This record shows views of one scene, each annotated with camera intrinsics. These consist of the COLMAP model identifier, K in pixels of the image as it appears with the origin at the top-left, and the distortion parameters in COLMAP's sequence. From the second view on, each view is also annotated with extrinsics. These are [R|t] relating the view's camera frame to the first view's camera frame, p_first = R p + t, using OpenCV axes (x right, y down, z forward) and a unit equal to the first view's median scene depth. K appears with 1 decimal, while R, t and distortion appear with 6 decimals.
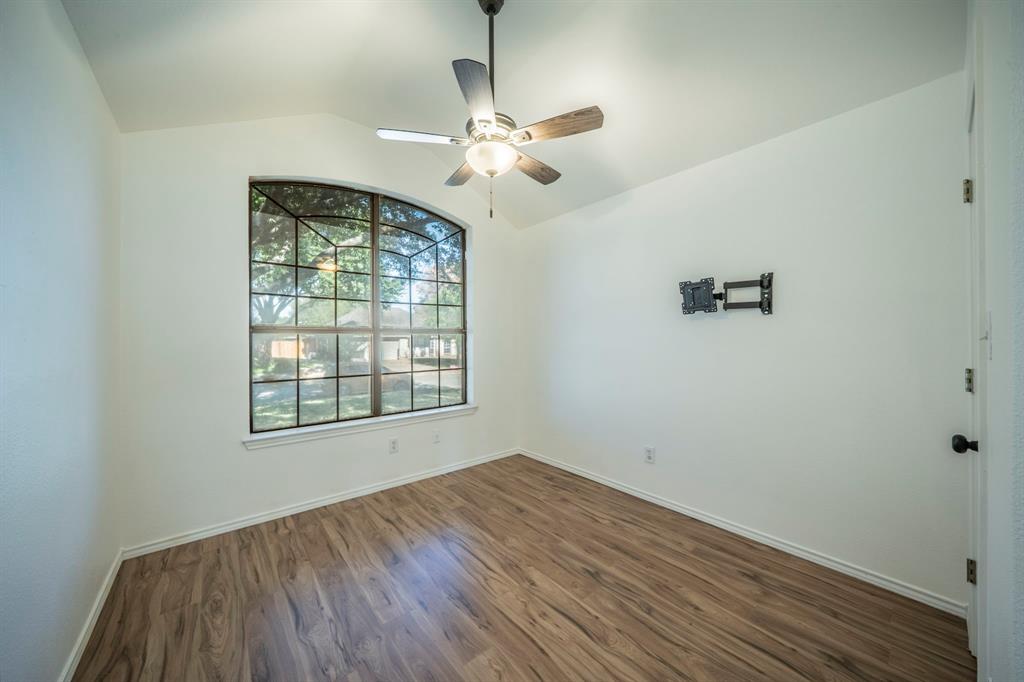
lens RADIAL K [[365.7, 0, 515.0], [0, 365.7, 339.9], [0, 0, 1]] dist [-0.000357, -0.000101]
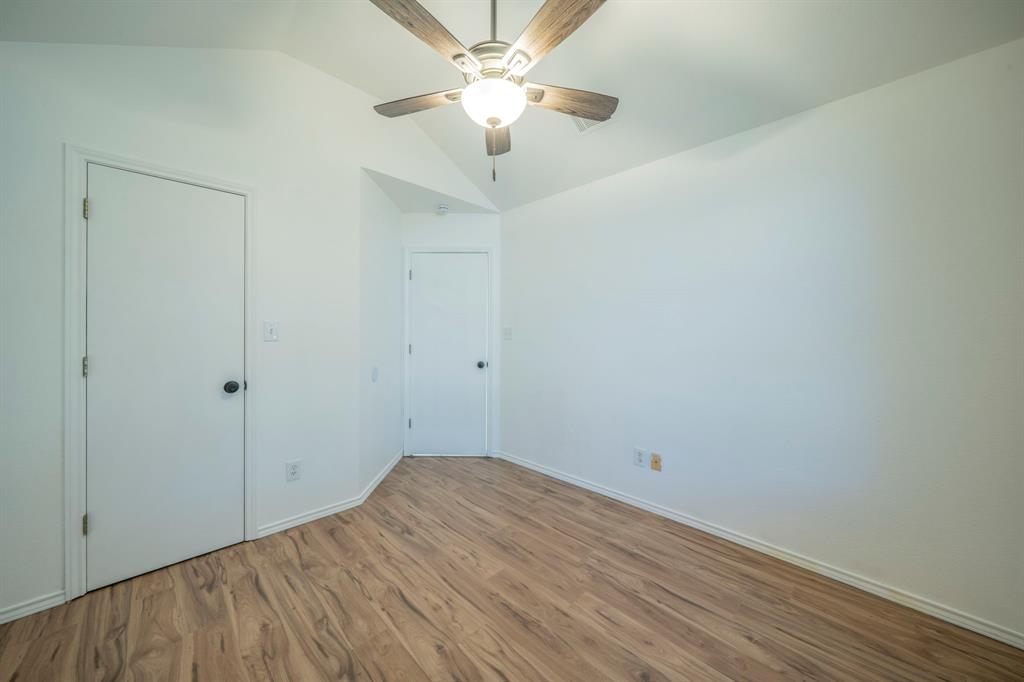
lens RADIAL K [[365.7, 0, 512.0], [0, 365.7, 335.2], [0, 0, 1]] dist [-0.000357, -0.000101]
pose [[-0.996376, -0.000615, -0.085053, -0.042264], [-0.001248, 0.999972, 0.007385, -0.001997], [0.085046, 0.007465, -0.996349, 2.000001]]
